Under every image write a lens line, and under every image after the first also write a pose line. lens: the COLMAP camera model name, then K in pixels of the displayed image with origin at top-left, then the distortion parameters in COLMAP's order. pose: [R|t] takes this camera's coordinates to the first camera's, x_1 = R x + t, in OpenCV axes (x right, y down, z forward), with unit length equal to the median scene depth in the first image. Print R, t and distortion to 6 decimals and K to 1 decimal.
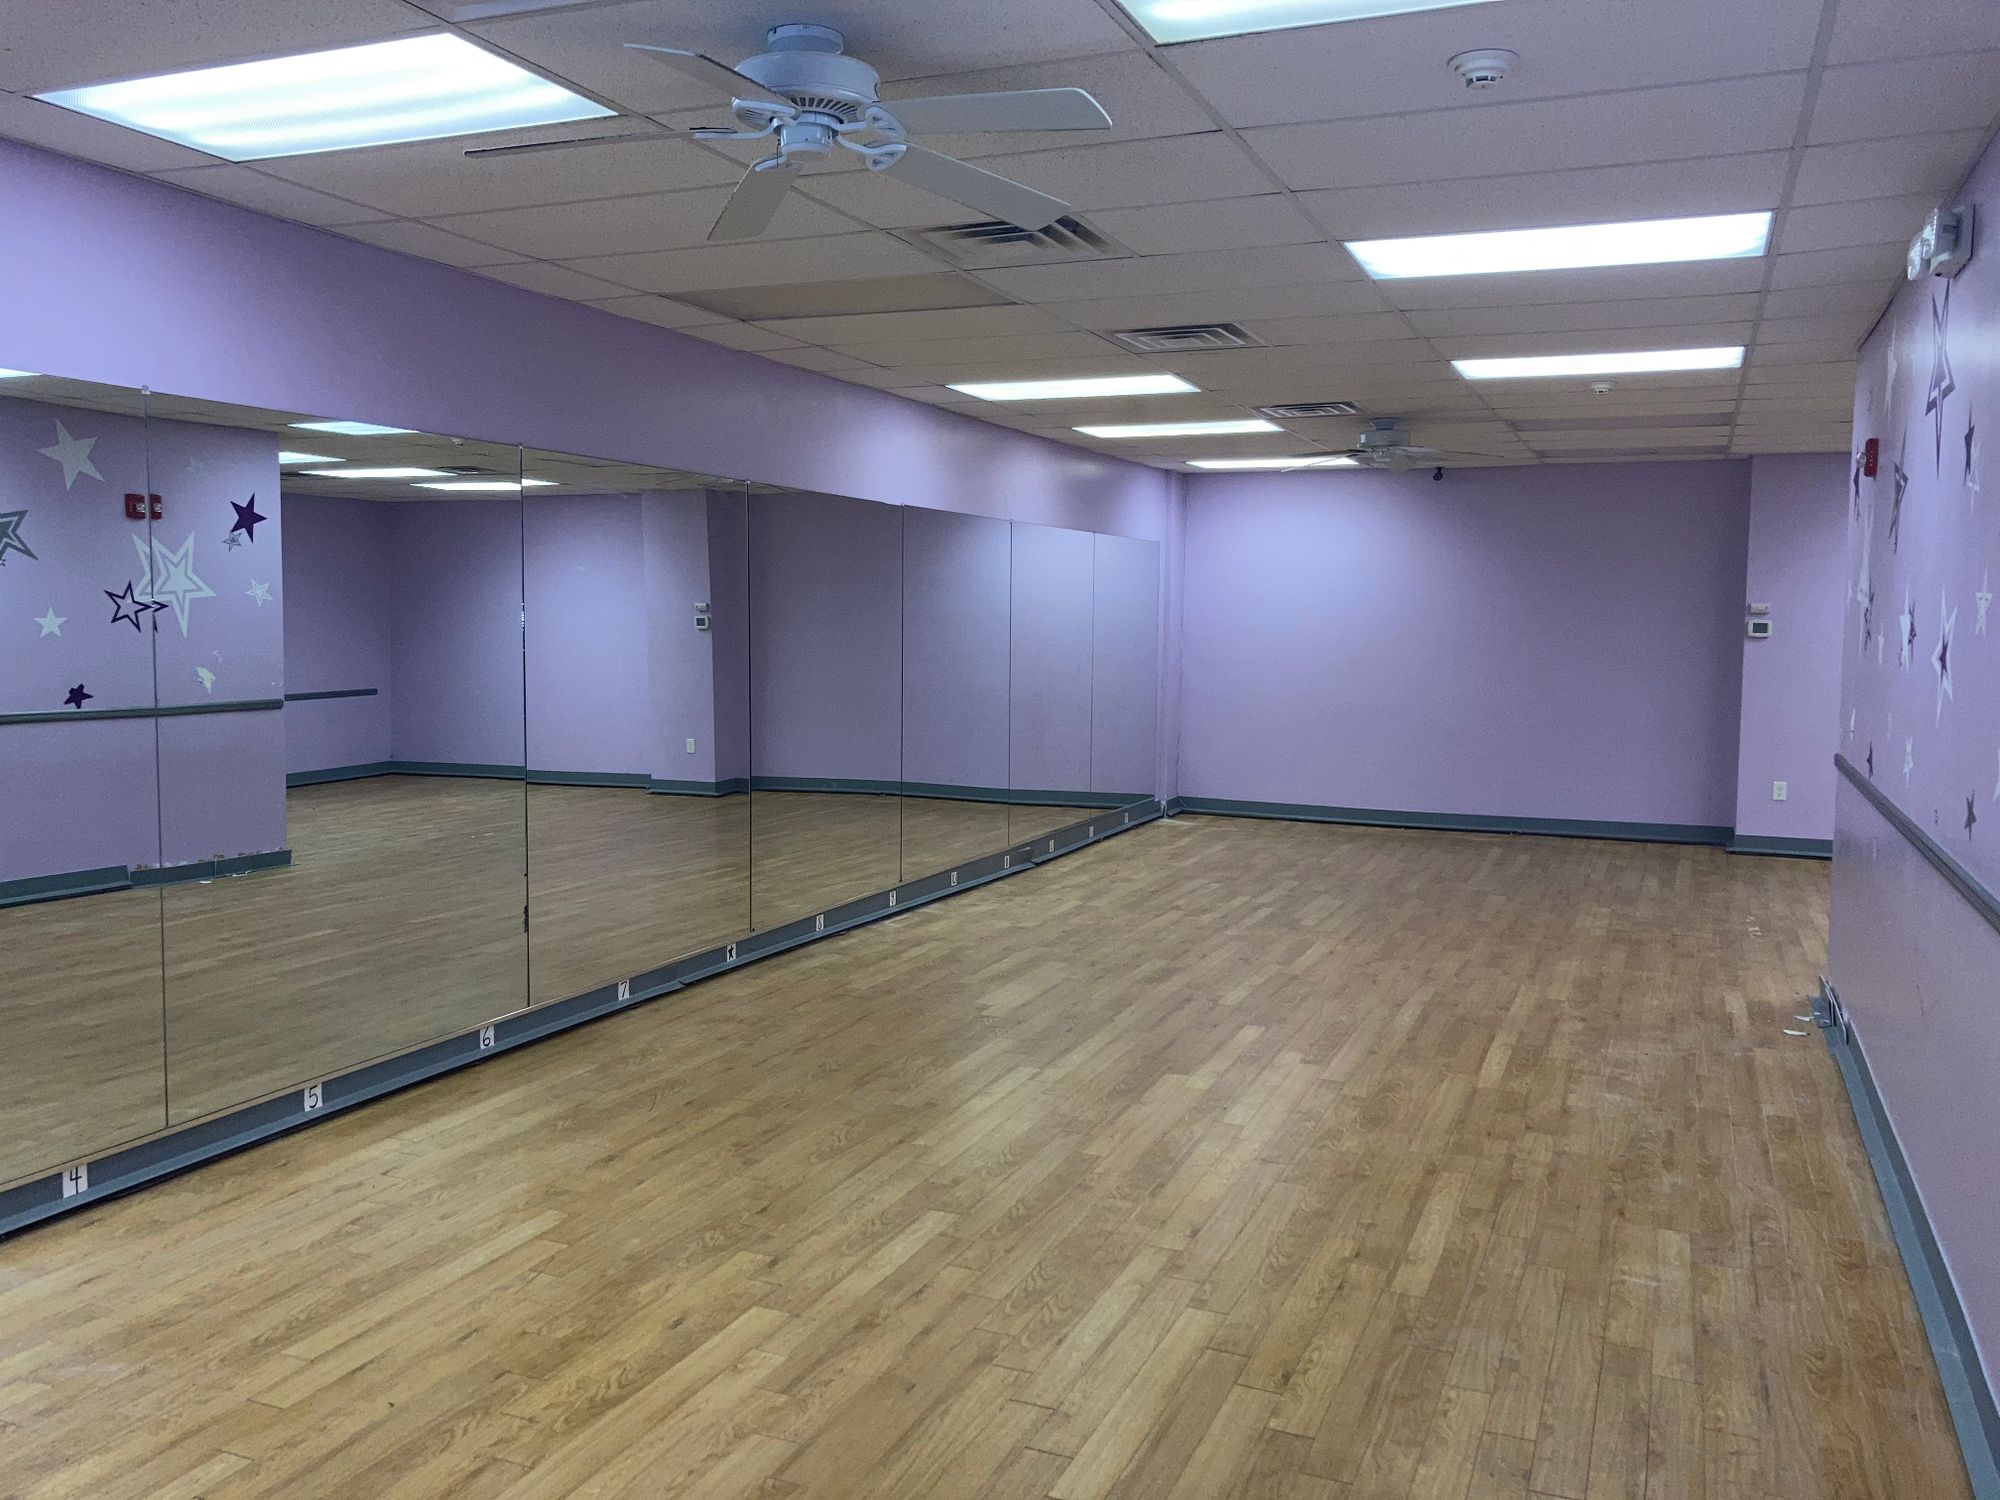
lens RADIAL K [[1646.0, 0, 1003.5], [0, 1646.0, 754.1], [0, 0, 1]] dist [0.038904, 0.000830]
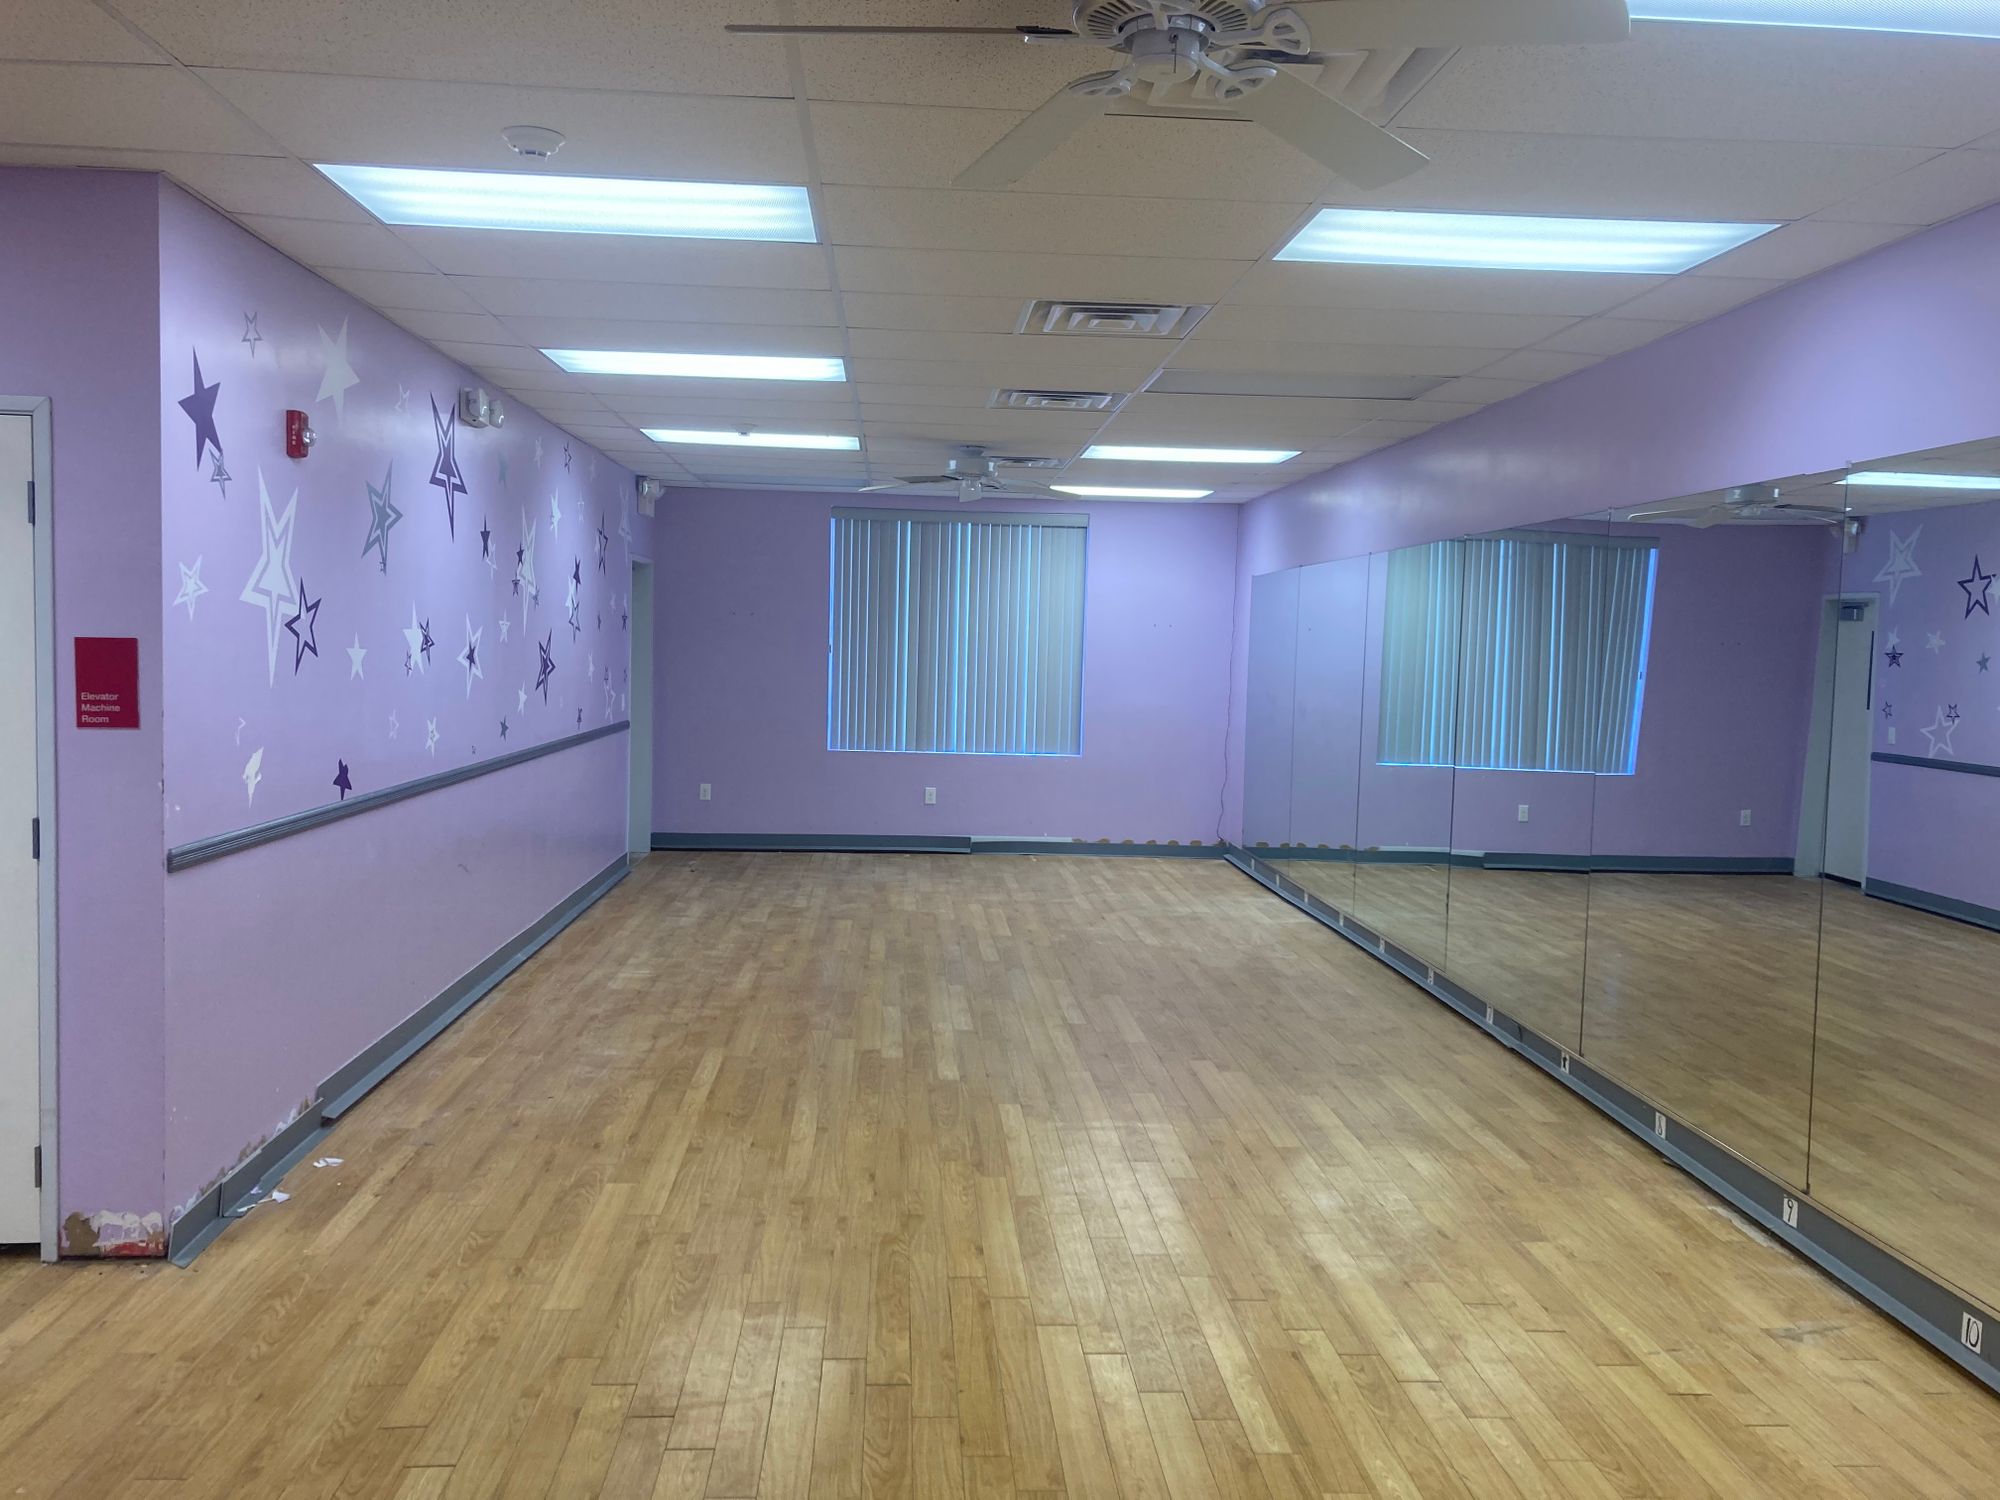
lens RADIAL K [[1646.0, 0, 1001.1], [0, 1646.0, 748.6], [0, 0, 1]] dist [0.038904, 0.000830]
pose [[-0.899312, -0.008218, -0.437230, 0.632204], [-0.073272, 0.988521, 0.132128, -0.175747], [0.431125, 0.150861, -0.889591, 2.124014]]
